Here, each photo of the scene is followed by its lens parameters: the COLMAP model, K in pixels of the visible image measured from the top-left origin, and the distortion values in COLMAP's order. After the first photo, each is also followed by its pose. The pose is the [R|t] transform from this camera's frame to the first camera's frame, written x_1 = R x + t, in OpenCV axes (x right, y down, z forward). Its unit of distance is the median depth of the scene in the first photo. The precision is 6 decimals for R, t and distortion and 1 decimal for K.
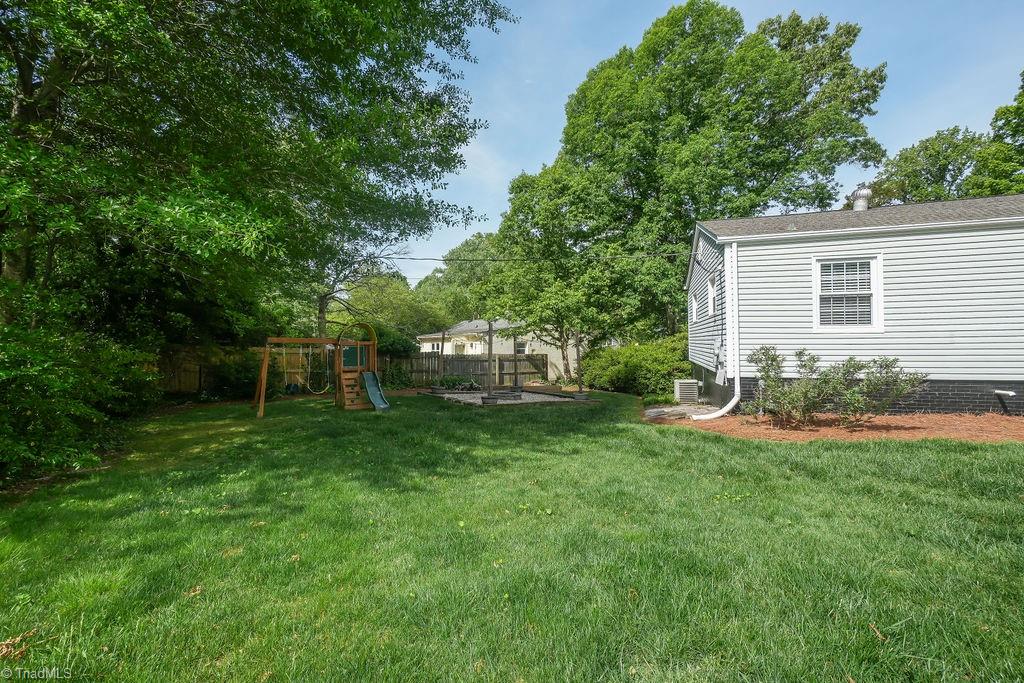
lens RADIAL K [[483.1, 0, 517.7], [0, 483.1, 333.0], [0, 0, 1]] dist [-0.011453, 0.000526]
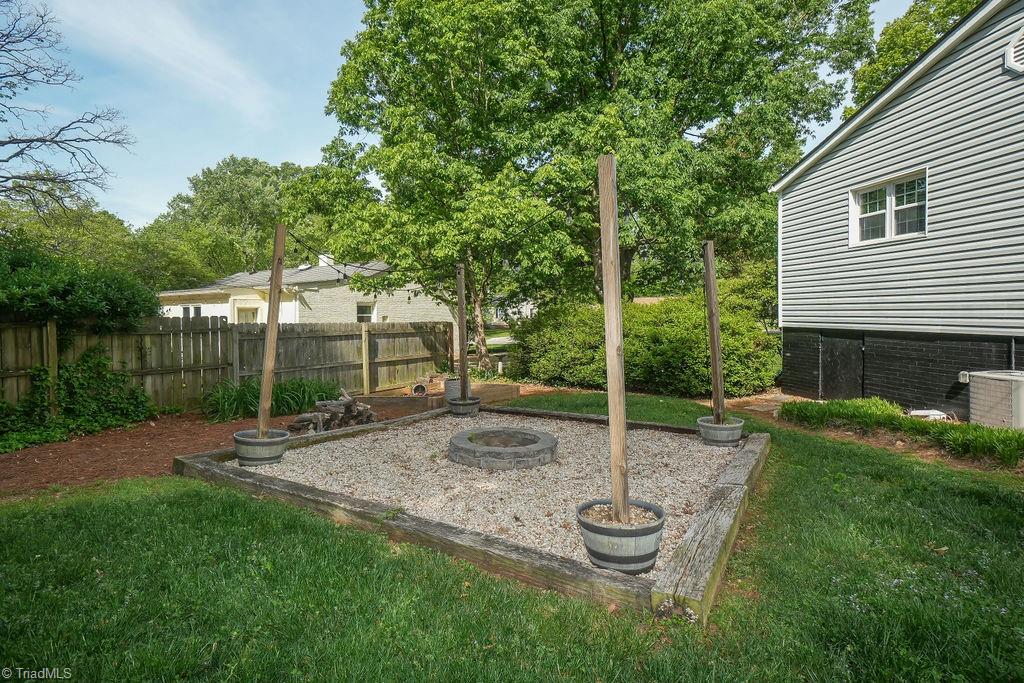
lens RADIAL K [[519.4, 0, 523.6], [0, 519.4, 323.2], [0, 0, 1]] dist [-0.001171, 0.000510]
pose [[0.909961, -0.010114, 0.414570, -0.109094], [-0.005290, 0.999338, 0.035992, 0.025887], [-0.414660, -0.034945, 0.909305, 0.482082]]
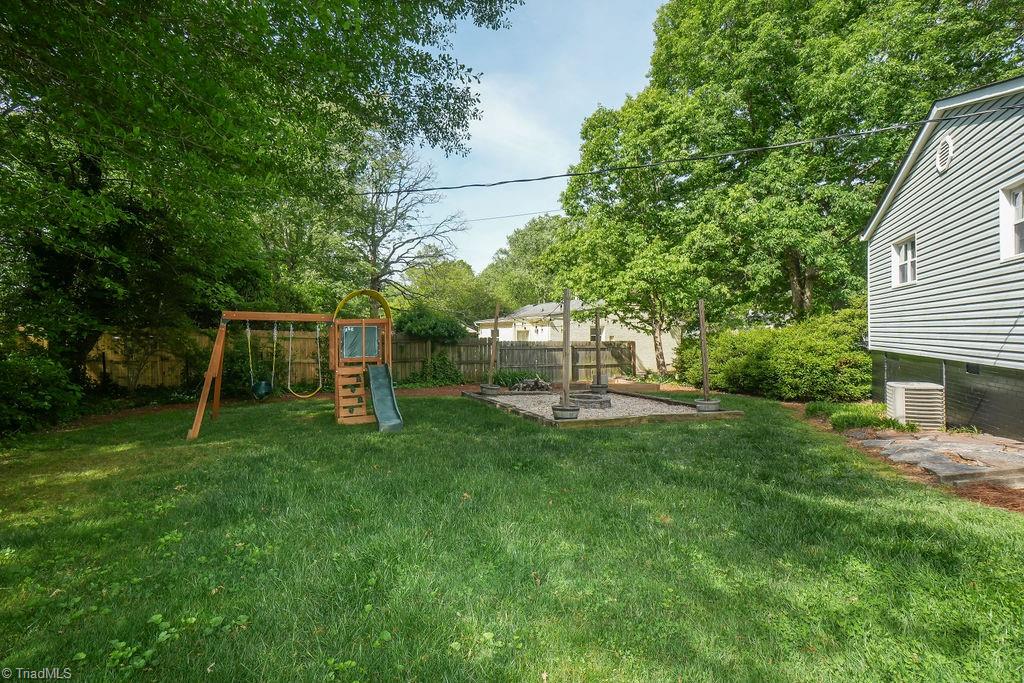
lens RADIAL K [[483.1, 0, 502.7], [0, 483.1, 331.9], [0, 0, 1]] dist [-0.011453, 0.000526]
pose [[0.986188, -0.001003, -0.165626, -0.020247], [0.004291, 0.999801, 0.019496, 0.013684], [0.165574, -0.019938, 0.985996, 0.219599]]
